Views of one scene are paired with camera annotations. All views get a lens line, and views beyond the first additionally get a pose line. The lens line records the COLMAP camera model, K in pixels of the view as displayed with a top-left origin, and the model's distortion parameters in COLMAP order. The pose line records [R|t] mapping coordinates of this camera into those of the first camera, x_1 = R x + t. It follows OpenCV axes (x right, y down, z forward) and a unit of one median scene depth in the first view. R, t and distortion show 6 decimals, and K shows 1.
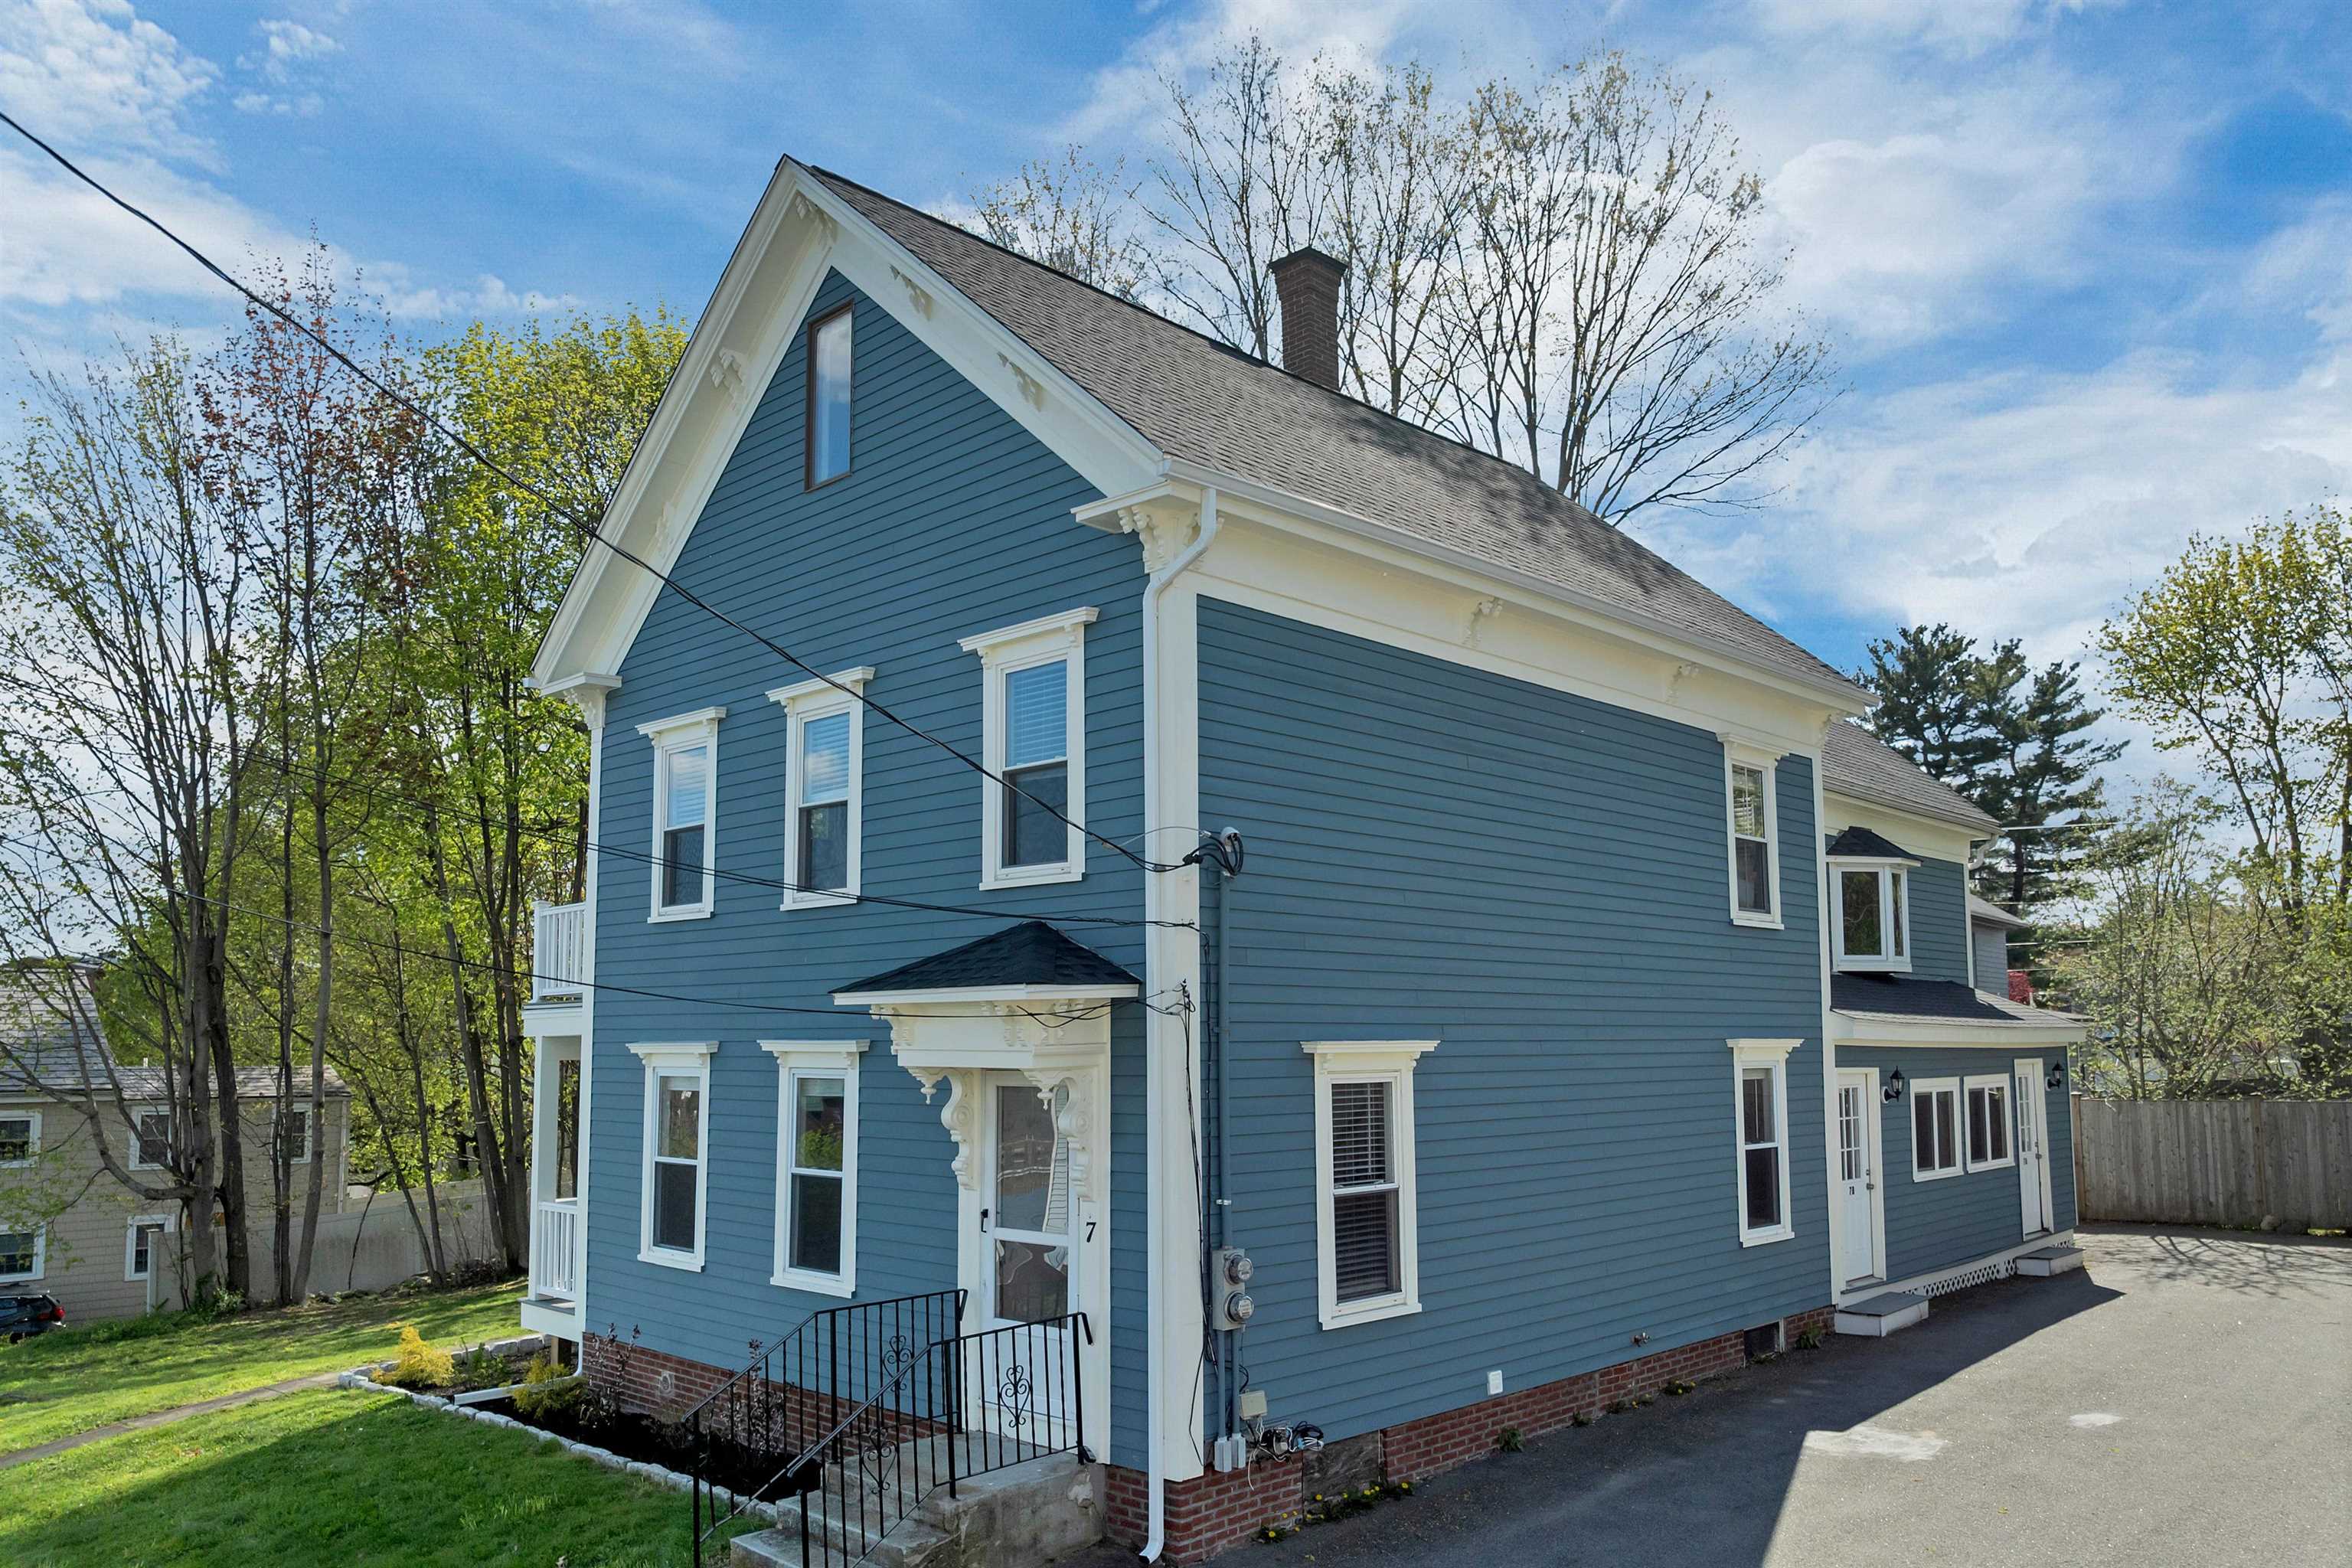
lens RADIAL K [[1633.9, 0, 1176.0], [0, 1633.9, 784.0], [0, 0, 1]] dist [-0.001047, -0.000365]
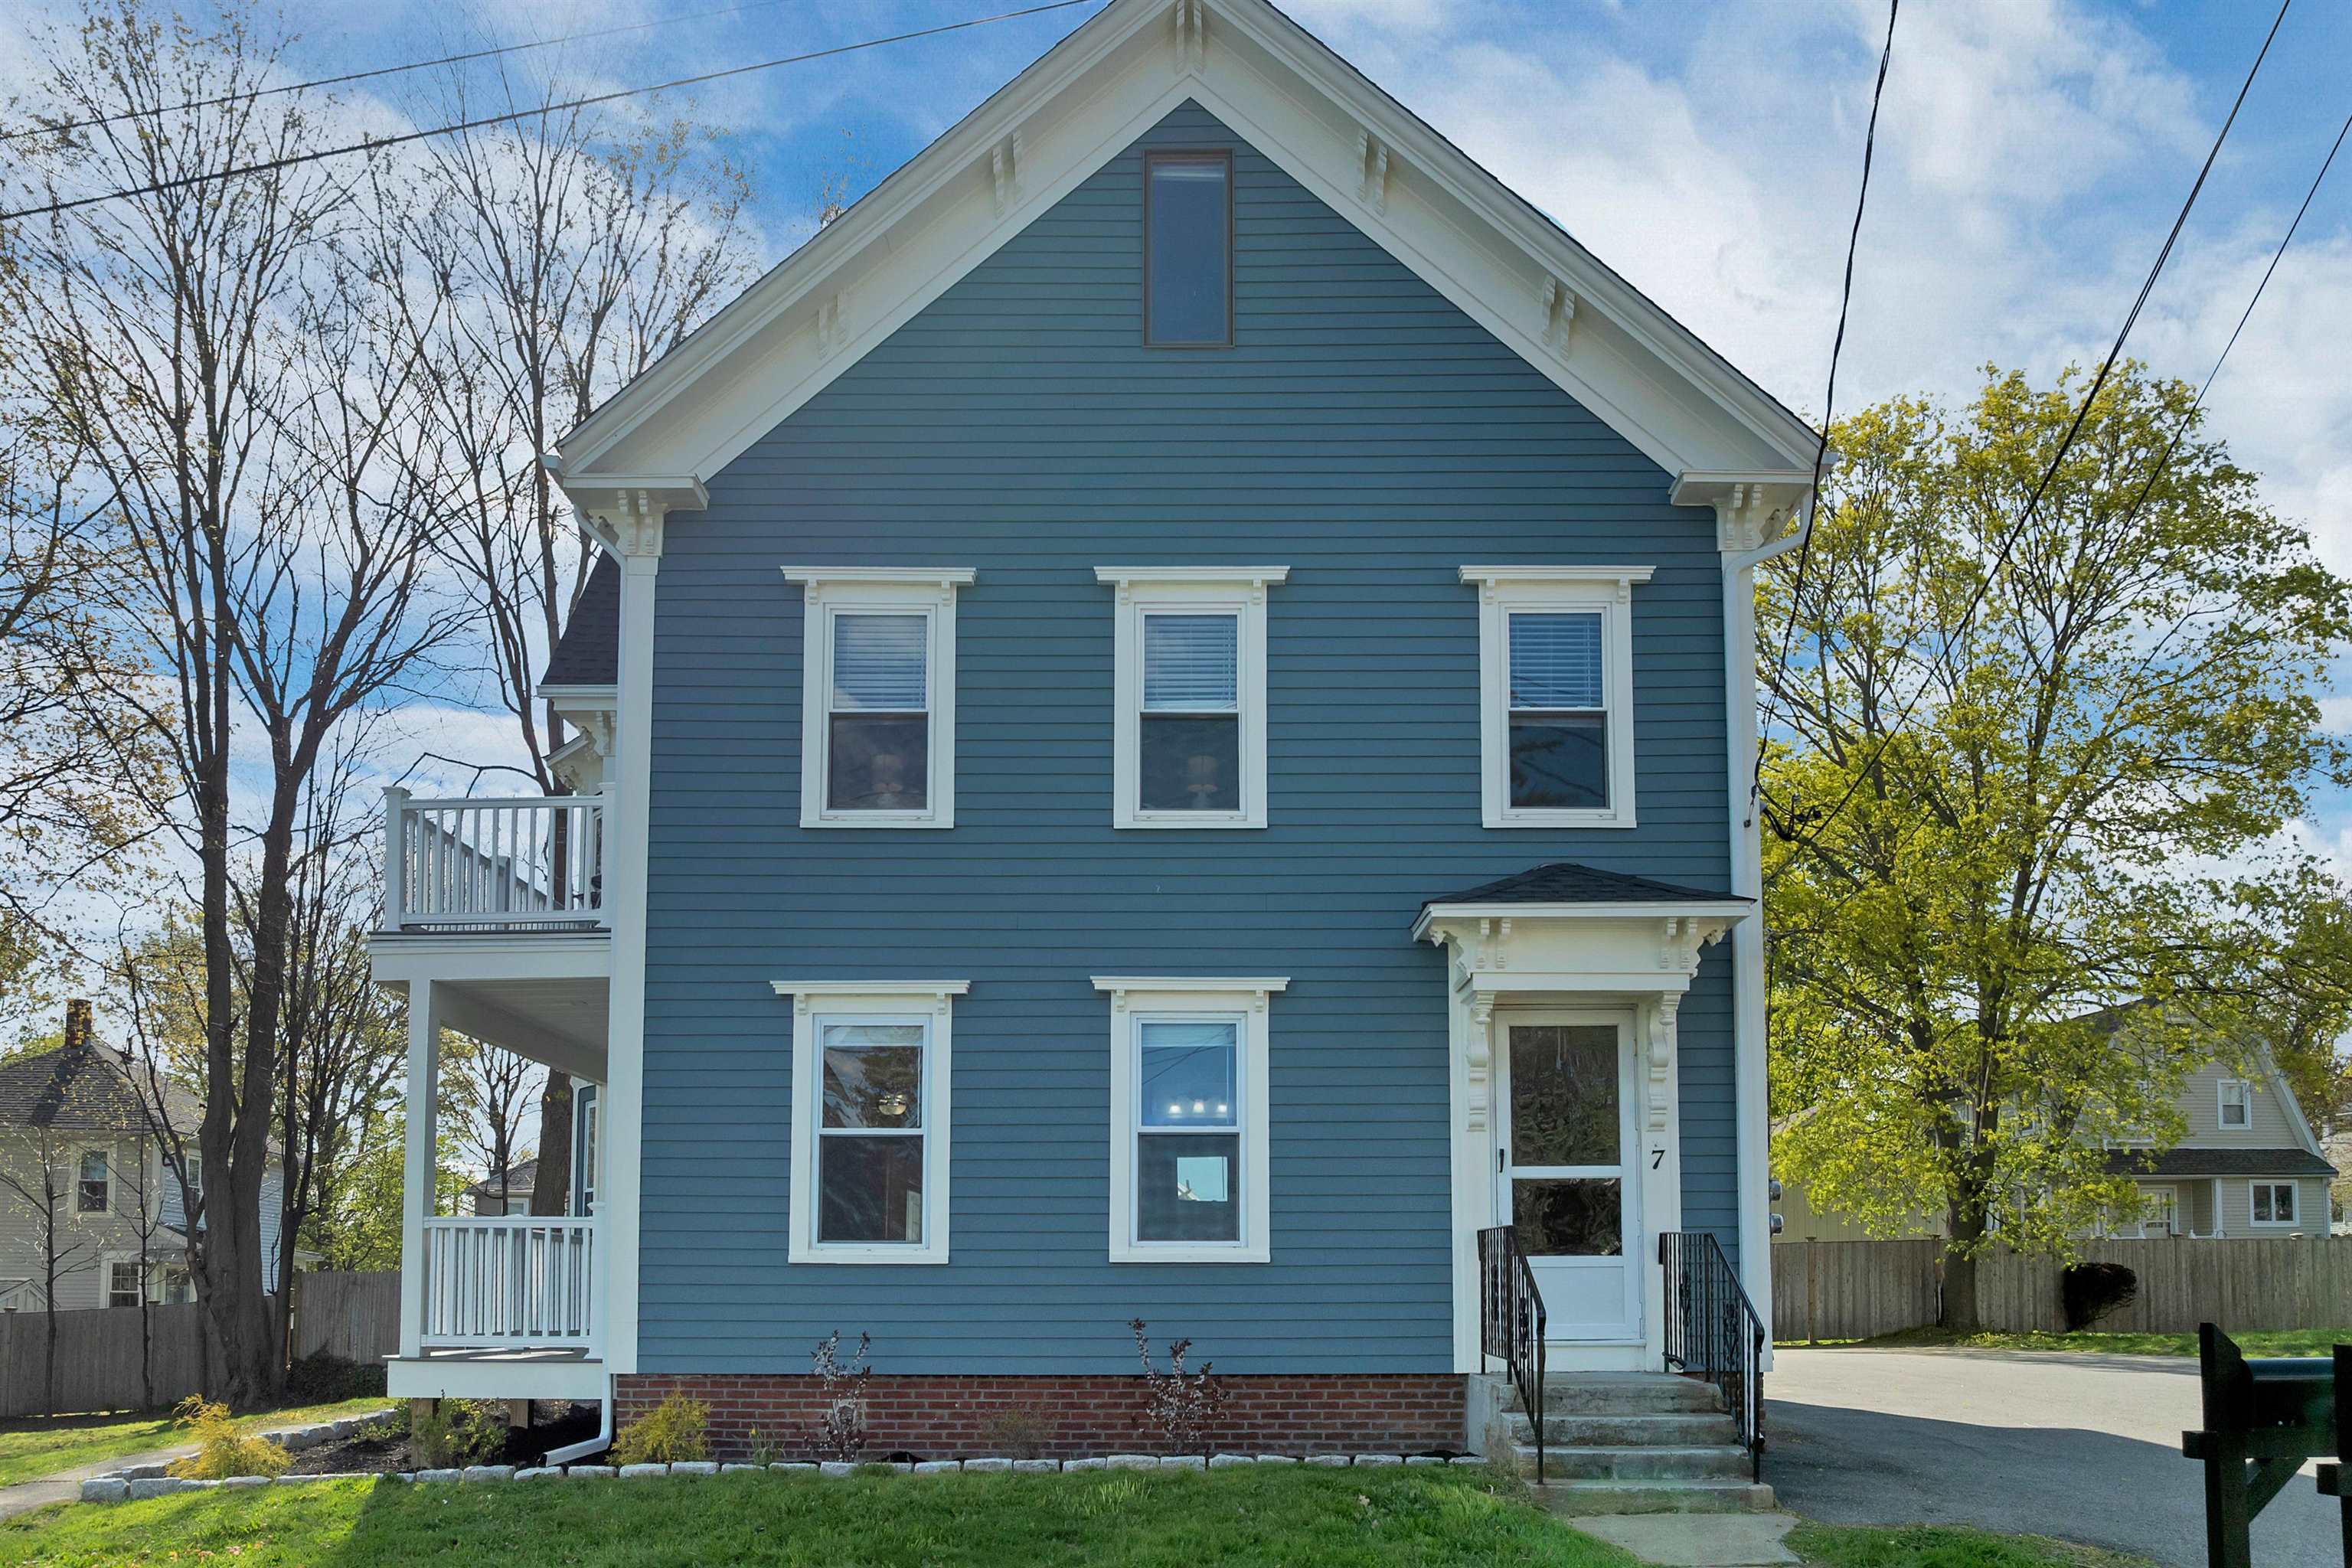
lens RADIAL K [[1631.0, 0, 1176.0], [0, 1631.0, 784.0], [0, 0, 1]] dist [-0.065647, -0.000238]
pose [[0.714961, 0.090251, 0.693315, -0.990074], [-0.109545, 0.993846, -0.016408, 0.079936], [-0.690529, -0.064218, 0.720448, 0.455547]]
